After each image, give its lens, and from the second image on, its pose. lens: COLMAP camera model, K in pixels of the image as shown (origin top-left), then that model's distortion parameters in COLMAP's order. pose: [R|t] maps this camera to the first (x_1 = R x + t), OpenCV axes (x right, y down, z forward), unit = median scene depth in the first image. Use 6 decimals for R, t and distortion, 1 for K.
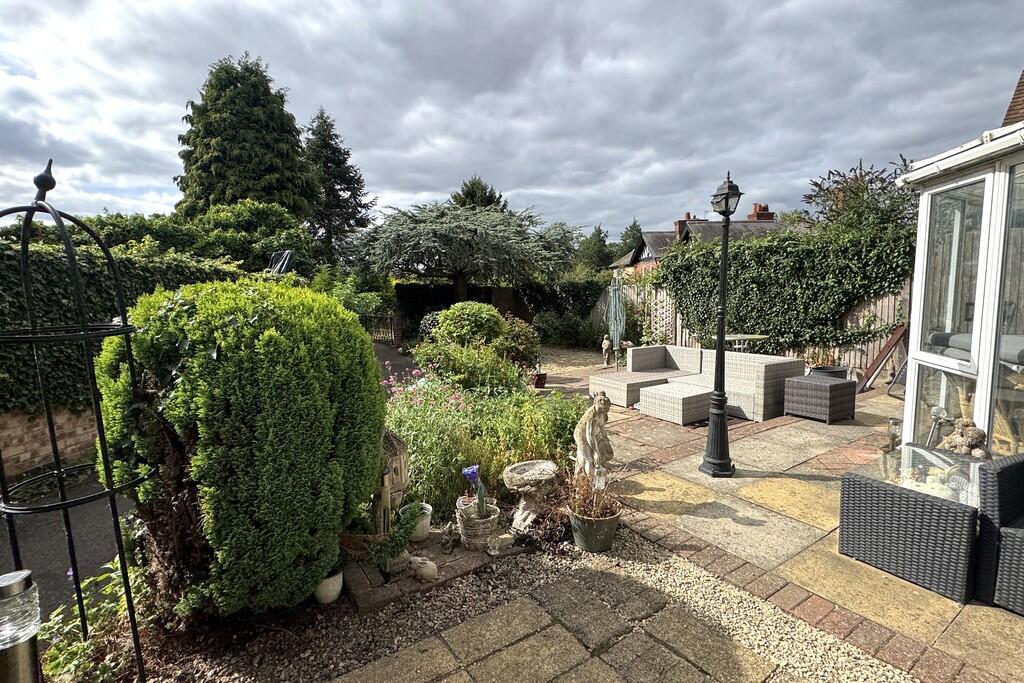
lens RADIAL K [[491.3, 0, 512.0], [0, 491.3, 341.5], [0, 0, 1]] dist [0.002612, 0.000605]
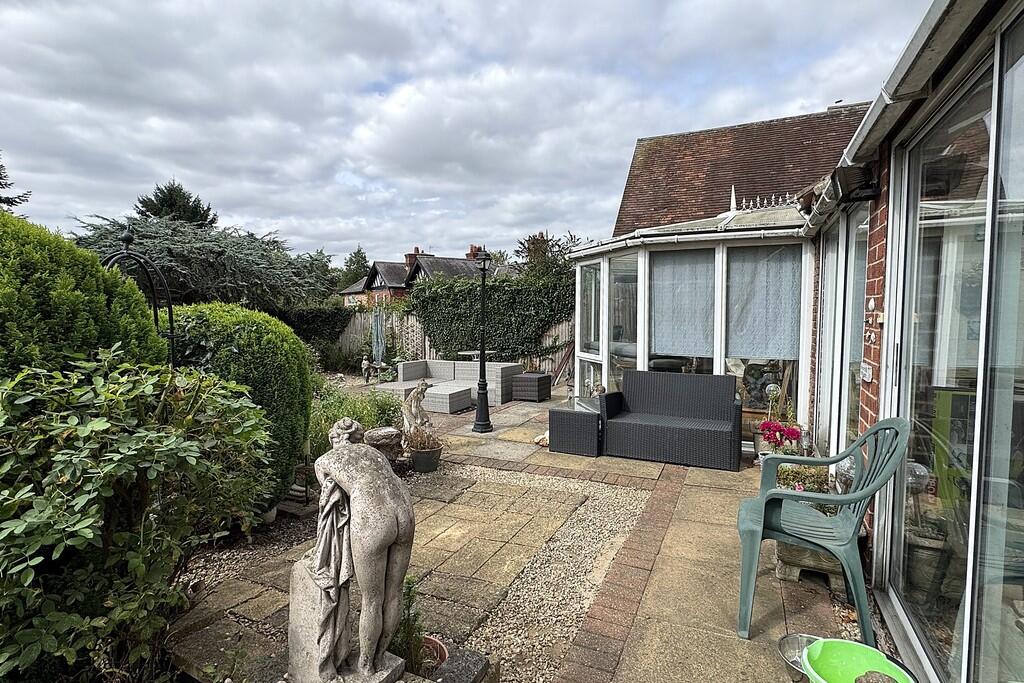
lens RADIAL K [[491.3, 0, 512.0], [0, 491.3, 341.5], [0, 0, 1]] dist [0.002612, 0.000605]
pose [[0.856344, -0.011452, 0.516279, -0.139037], [0.039652, 0.998261, -0.043627, 0.022748], [-0.514881, 0.057831, 0.855309, -0.184362]]
